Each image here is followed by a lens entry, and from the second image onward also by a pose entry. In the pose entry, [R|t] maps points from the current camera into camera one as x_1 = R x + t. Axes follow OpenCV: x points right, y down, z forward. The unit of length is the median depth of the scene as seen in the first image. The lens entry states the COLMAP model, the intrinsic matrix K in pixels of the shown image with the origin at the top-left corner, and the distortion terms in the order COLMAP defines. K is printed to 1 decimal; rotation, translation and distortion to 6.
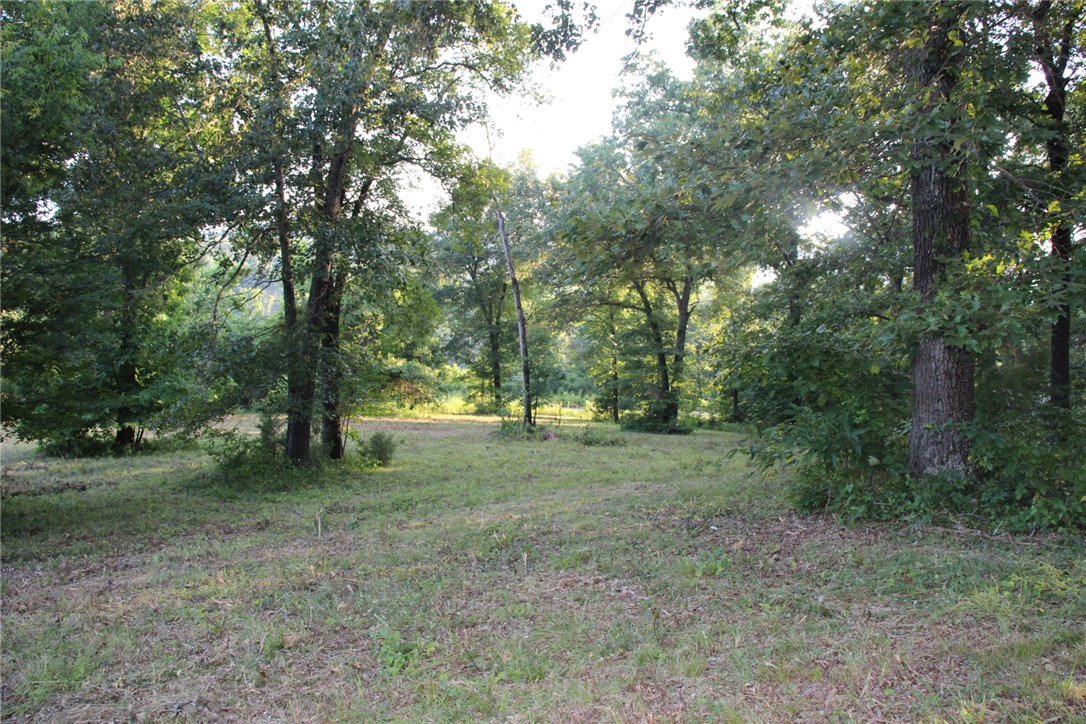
lens RADIAL K [[903.8, 0, 543.0], [0, 903.8, 362.0], [0, 0, 1]] dist [-0.165614, 0.154595]
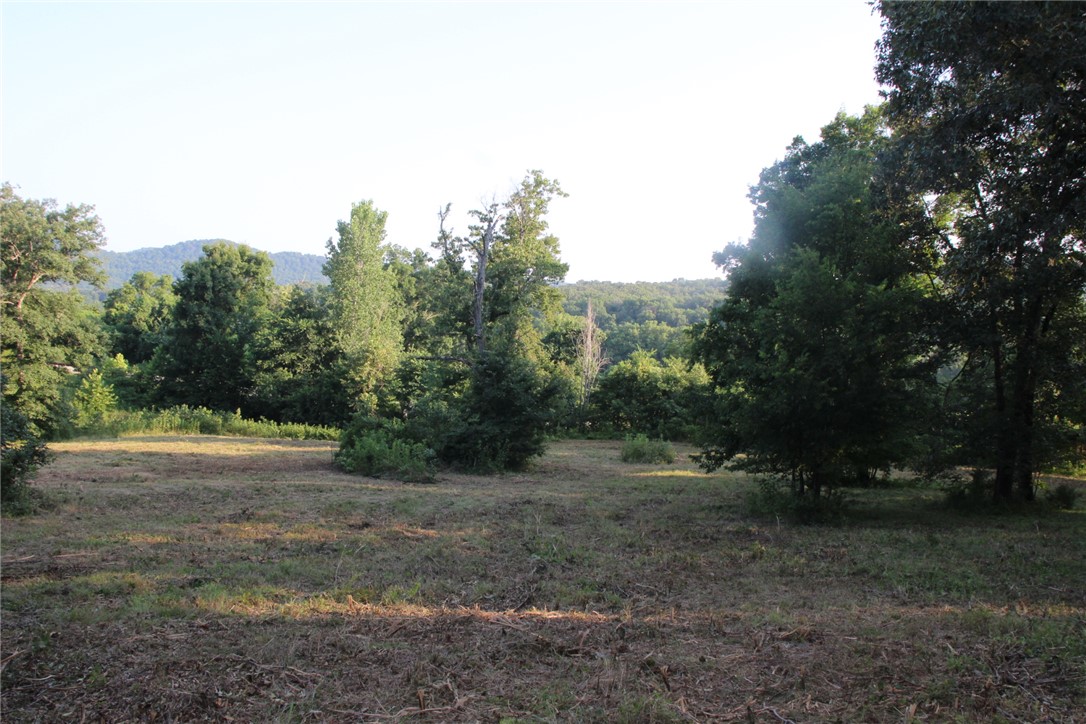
lens RADIAL K [[903.8, 0, 543.0], [0, 903.8, 362.0], [0, 0, 1]] dist [-0.165614, 0.154595]
pose [[0.761177, 0.010311, -0.648463, 0.075330], [-0.042871, 0.998487, -0.034445, -0.032389], [0.647126, 0.054019, 0.760467, -0.564027]]
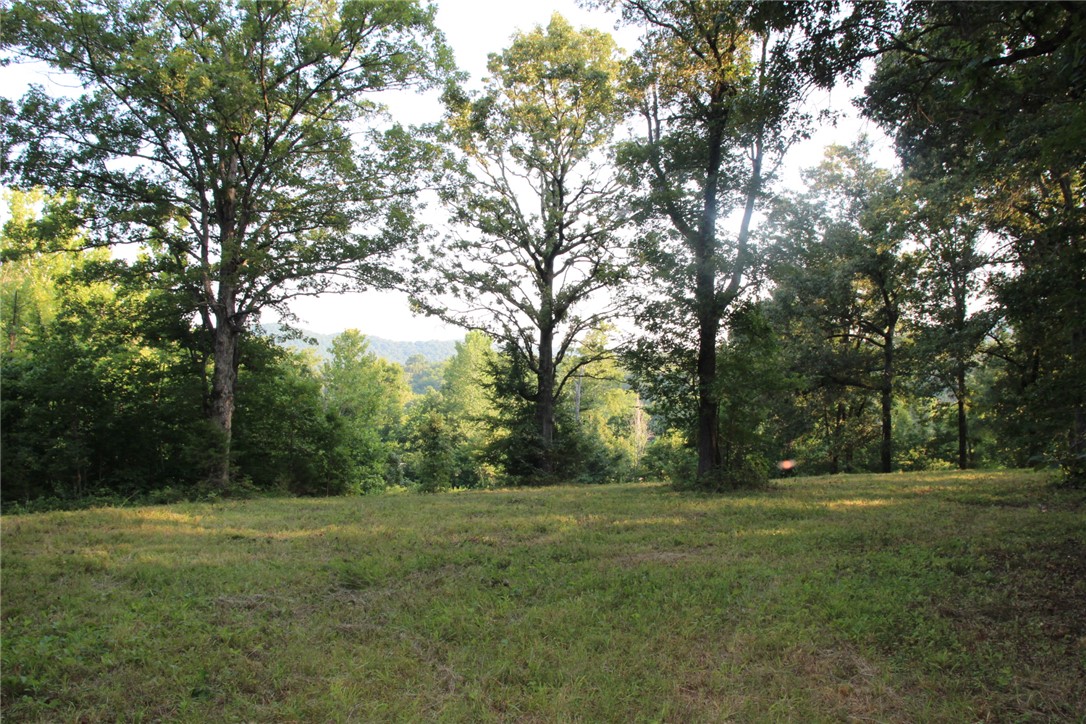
lens RADIAL K [[903.8, 0, 543.0], [0, 903.8, 362.0], [0, 0, 1]] dist [-0.165614, 0.154595]
pose [[0.725164, -0.071326, -0.684872, 1.379553], [-0.005852, 0.993946, -0.109710, -0.012268], [0.688551, 0.083566, 0.720357, -2.281785]]
